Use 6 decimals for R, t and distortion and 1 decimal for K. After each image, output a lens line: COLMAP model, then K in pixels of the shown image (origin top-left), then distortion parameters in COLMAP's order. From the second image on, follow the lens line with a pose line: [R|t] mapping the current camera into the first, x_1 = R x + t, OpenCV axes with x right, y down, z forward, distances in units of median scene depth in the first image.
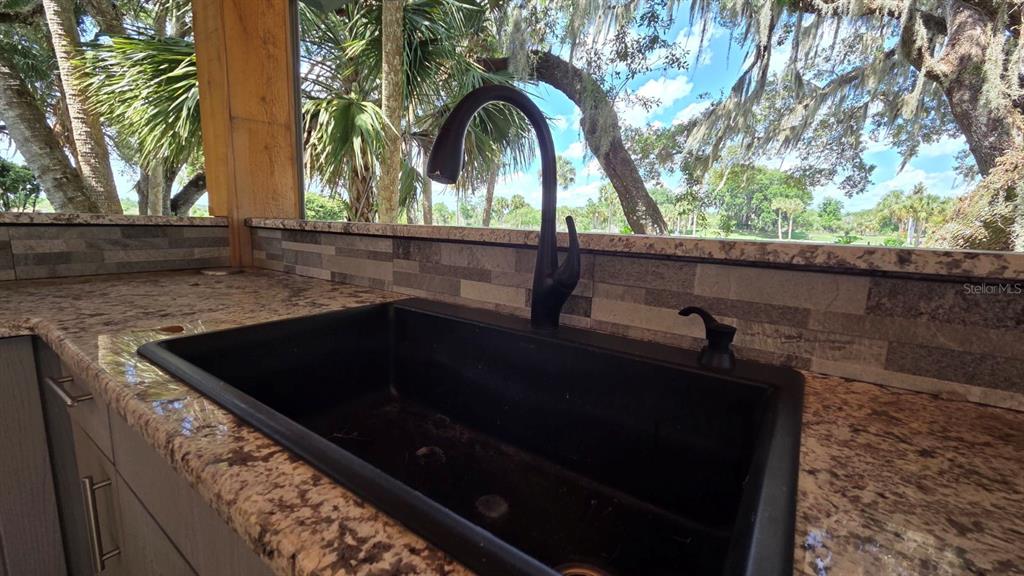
lens RADIAL K [[415.9, 0, 512.0], [0, 415.9, 288.0], [0, 0, 1]] dist [0.004290, 0.000056]
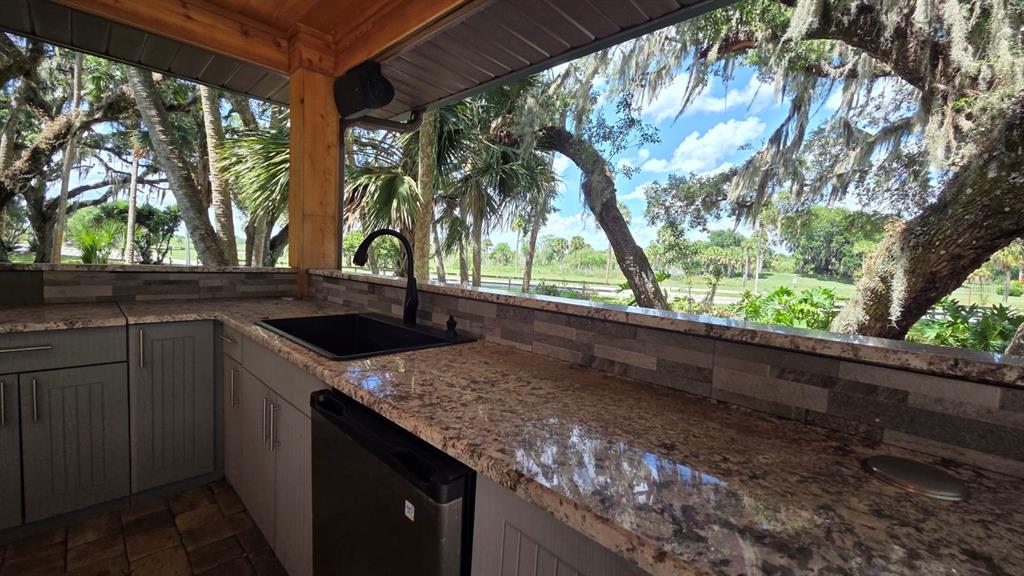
lens RADIAL K [[415.9, 0, 512.0], [0, 415.9, 288.0], [0, 0, 1]] dist [0.004290, 0.000056]
pose [[0.988431, 0.025177, -0.149569, 0.160347], [-0.039047, 0.995128, -0.090532, 0.013109], [0.146561, 0.095324, 0.984598, -0.198472]]
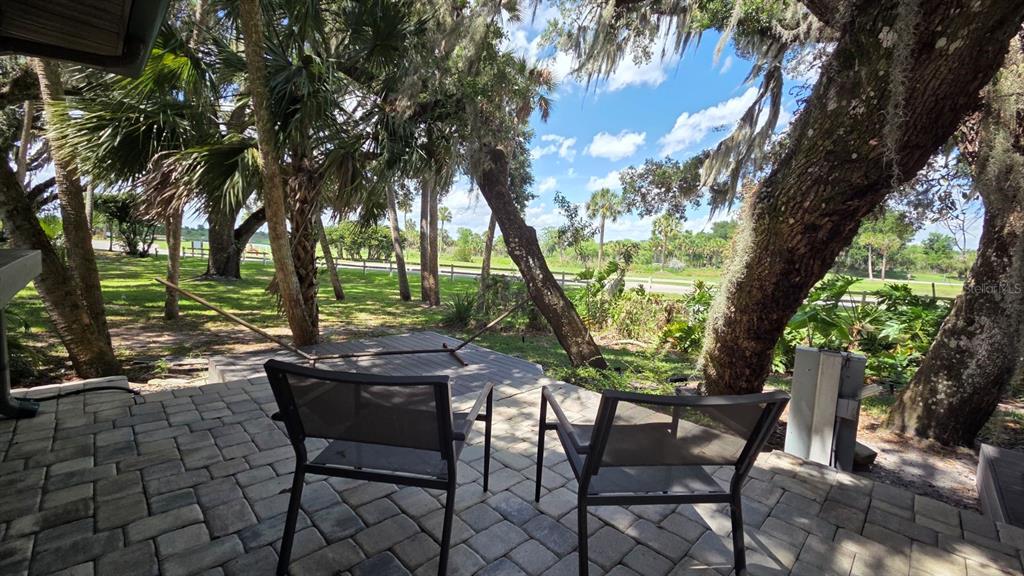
lens RADIAL K [[416.8, 0, 513.3], [0, 416.8, 286.9], [0, 0, 1]] dist [0.001689, 0.000213]
pose [[0.985773, 0.030302, -0.165329, 0.477377], [-0.043046, 0.996325, -0.074051, -0.001446], [0.162477, 0.080114, 0.983455, 0.007690]]
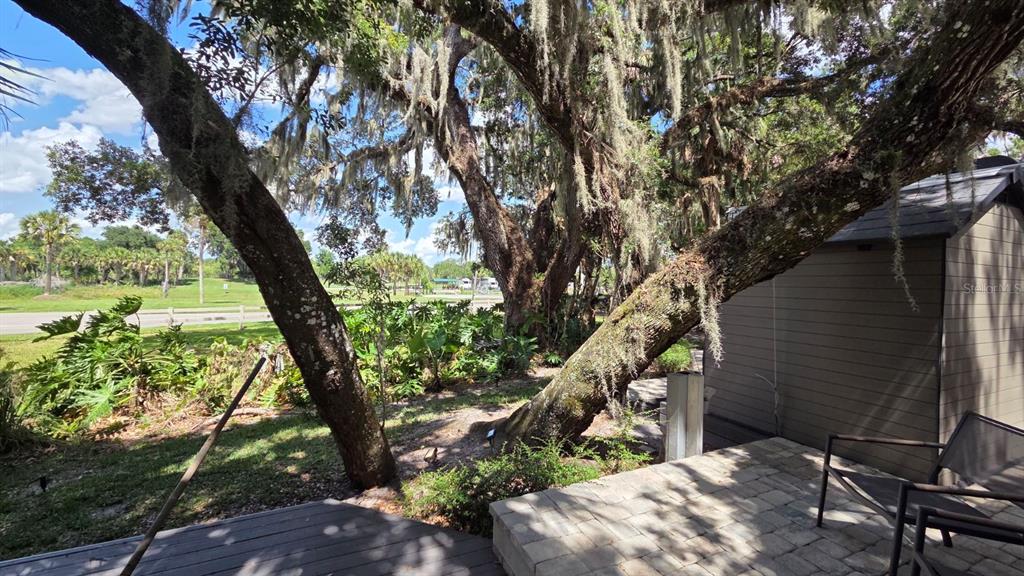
lens RADIAL K [[415.9, 0, 512.0], [0, 415.9, 288.0], [0, 0, 1]] dist [0.004290, 0.000056]
pose [[0.468478, -0.034010, 0.882820, -0.052325], [0.131291, 0.990843, -0.031500, -0.153457], [-0.873665, 0.130663, 0.468654, 0.504722]]
